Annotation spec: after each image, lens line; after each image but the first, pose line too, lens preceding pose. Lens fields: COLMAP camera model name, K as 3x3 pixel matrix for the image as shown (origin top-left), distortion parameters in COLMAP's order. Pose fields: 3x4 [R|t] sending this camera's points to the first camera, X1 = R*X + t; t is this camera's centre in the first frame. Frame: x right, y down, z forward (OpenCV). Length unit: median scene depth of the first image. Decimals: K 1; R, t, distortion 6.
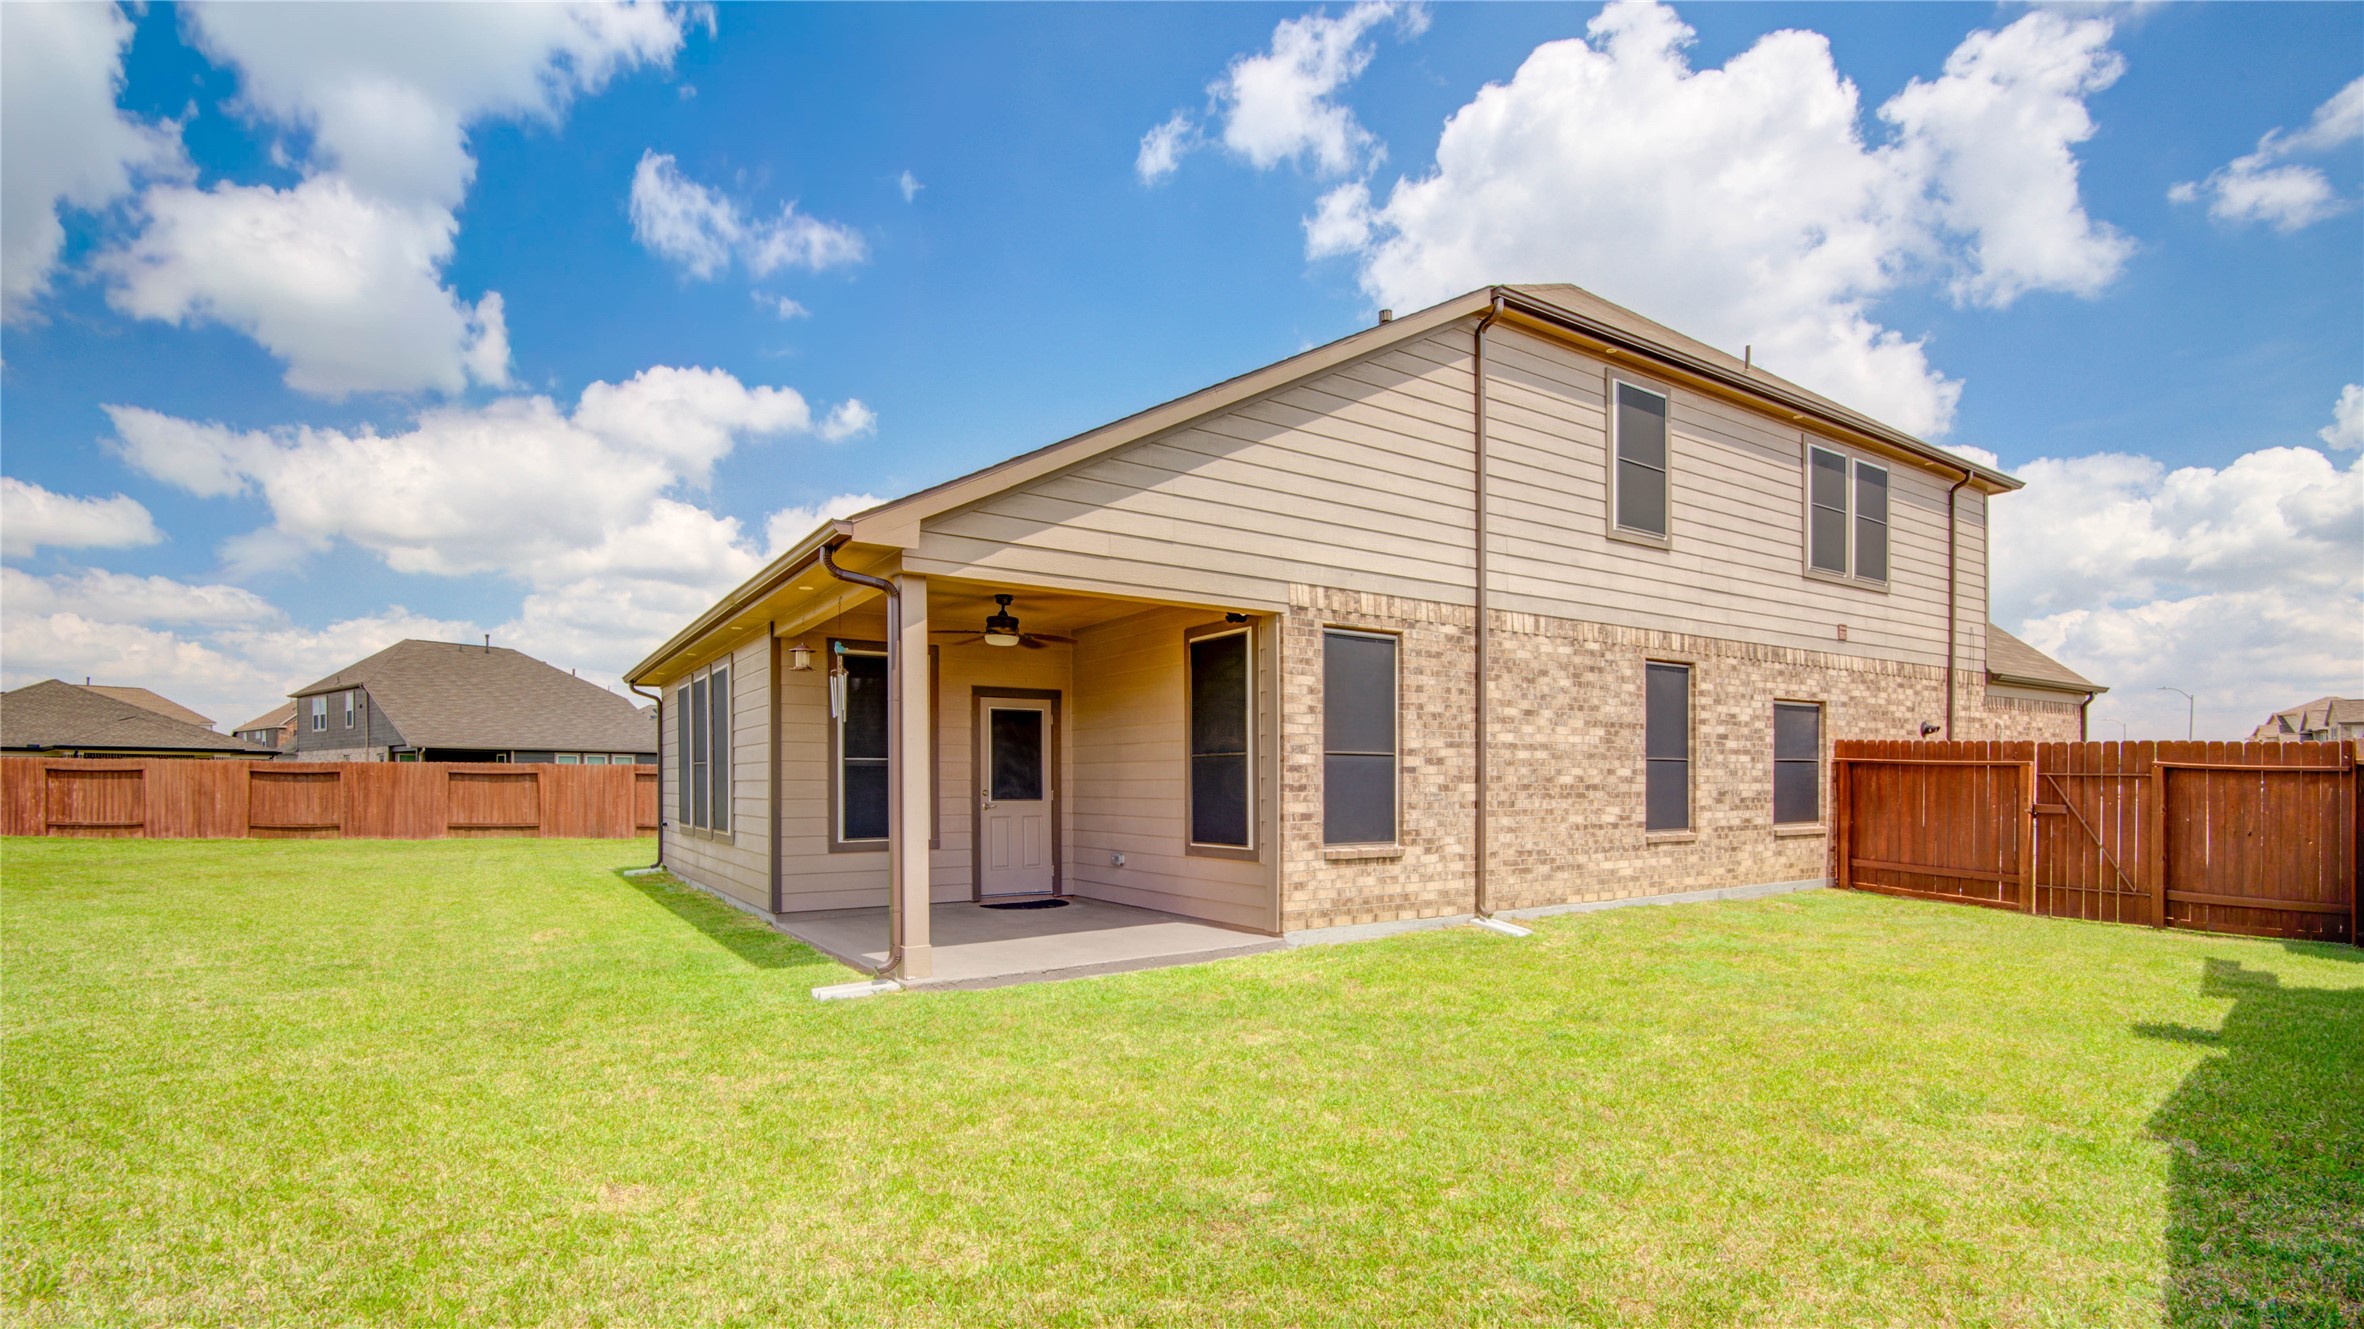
lens RADIAL K [[1096.8, 0, 1170.9], [0, 1096.8, 791.0], [0, 0, 1]] dist [0.052357, -0.017474]
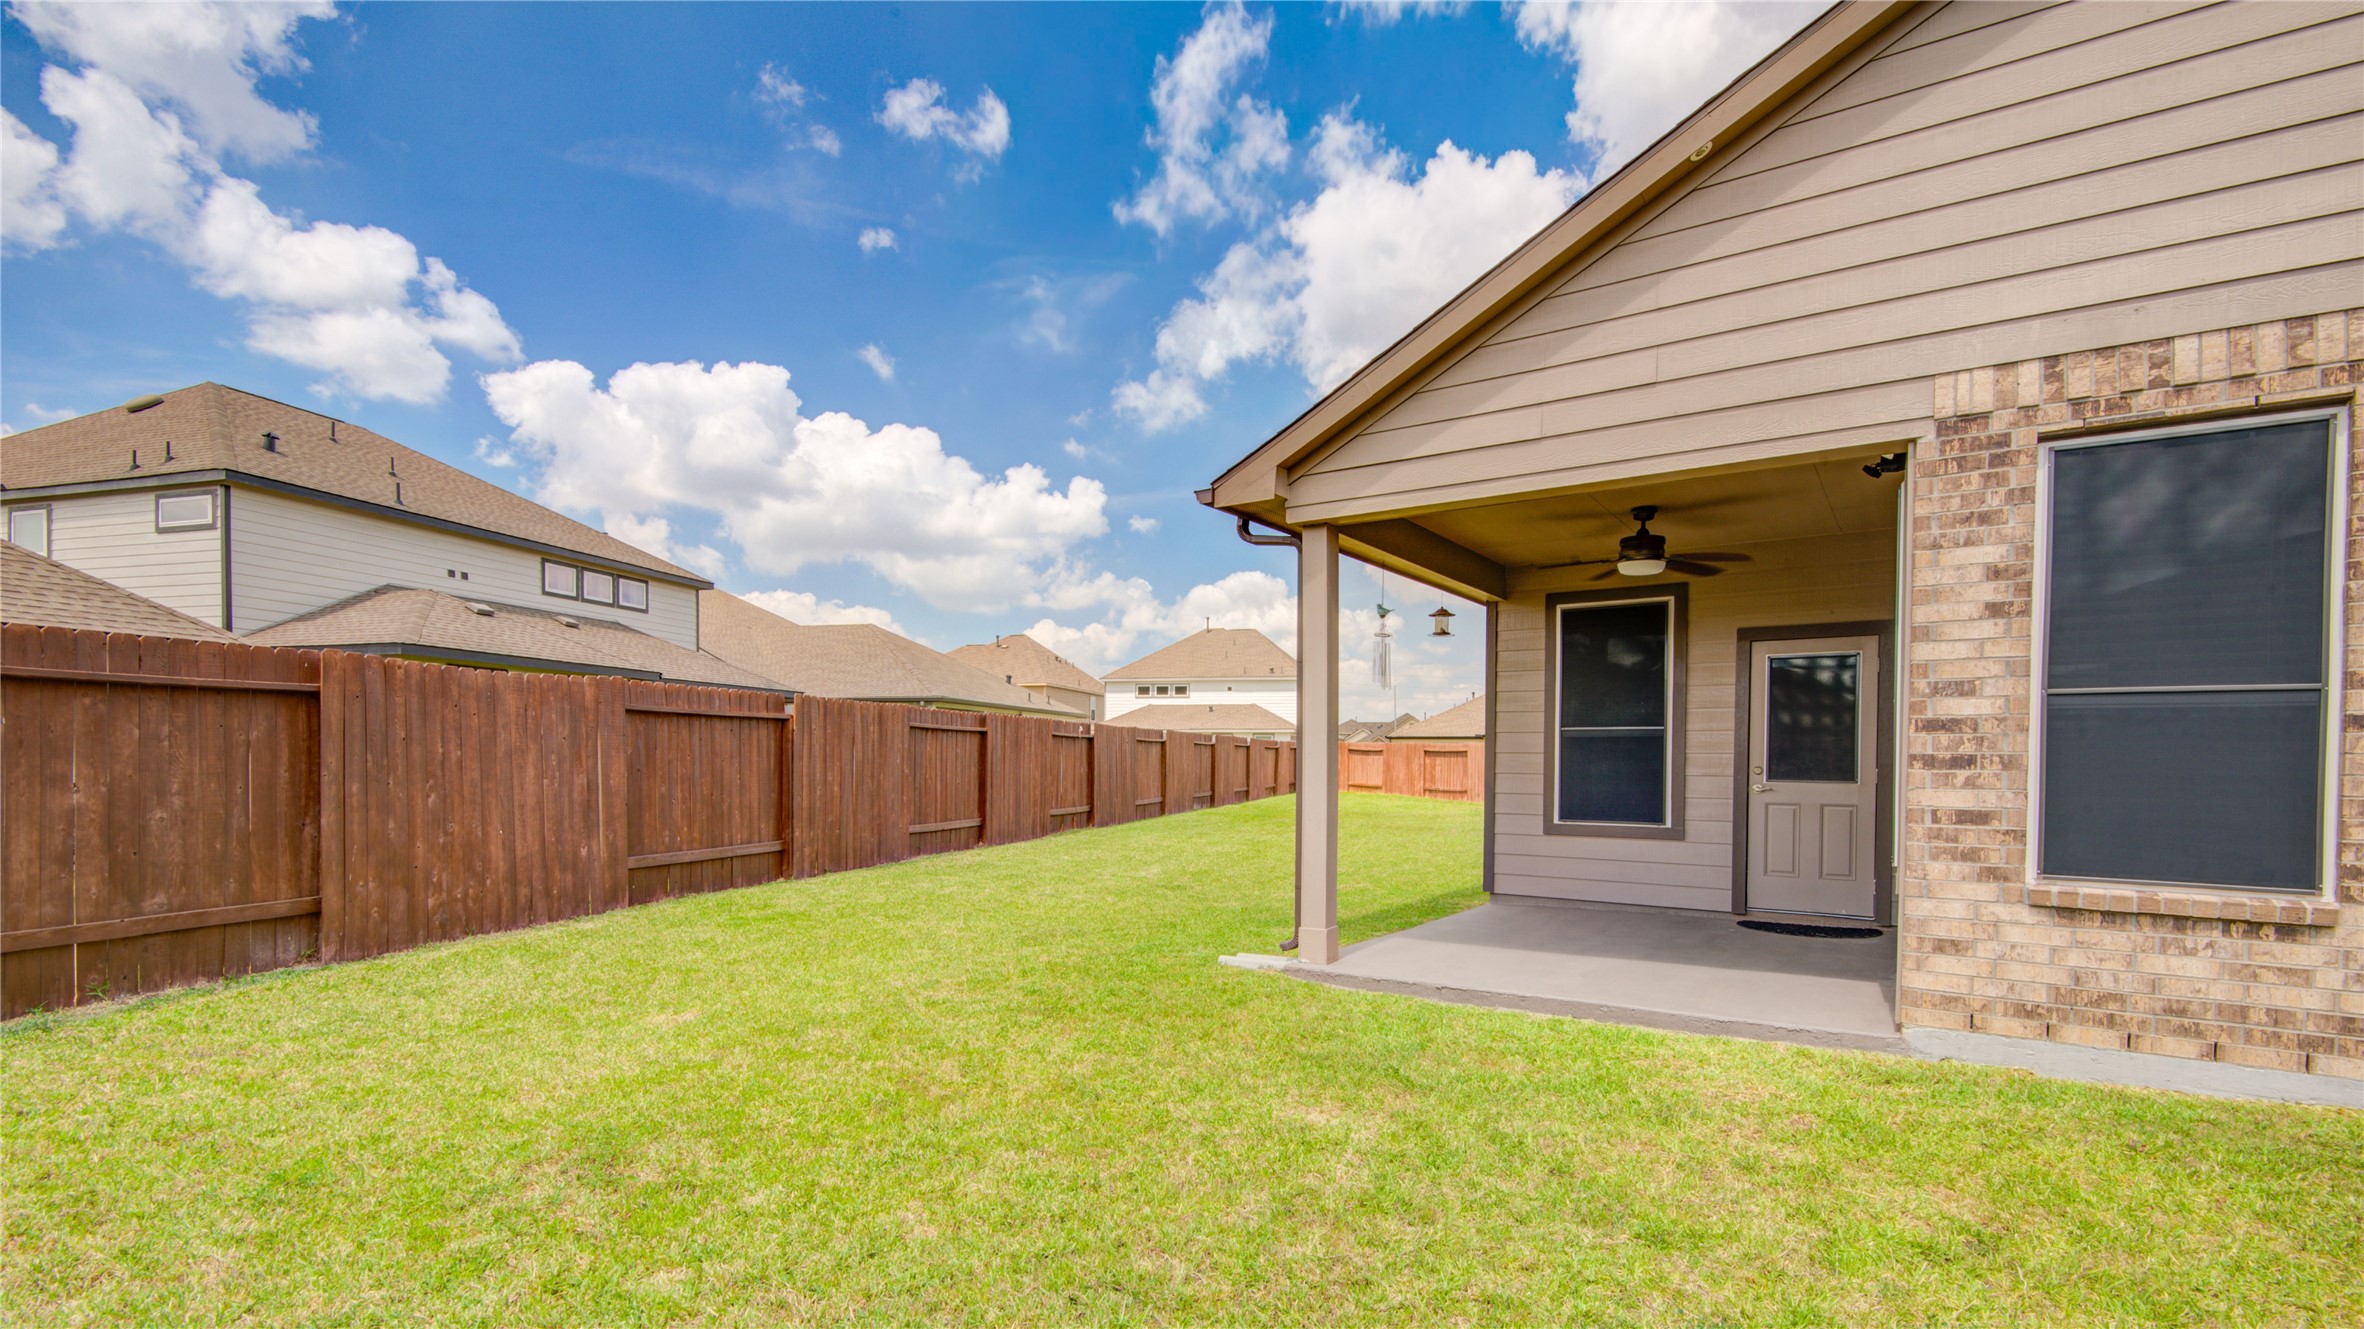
lens RADIAL K [[1096.8, 0, 1170.9], [0, 1096.8, 791.0], [0, 0, 1]] dist [0.052357, -0.017474]
pose [[0.375001, 0.030450, -0.926524, 0.466751], [-0.018472, 0.999507, 0.025372, 0.004484], [0.926841, 0.007601, 0.375378, 0.438498]]
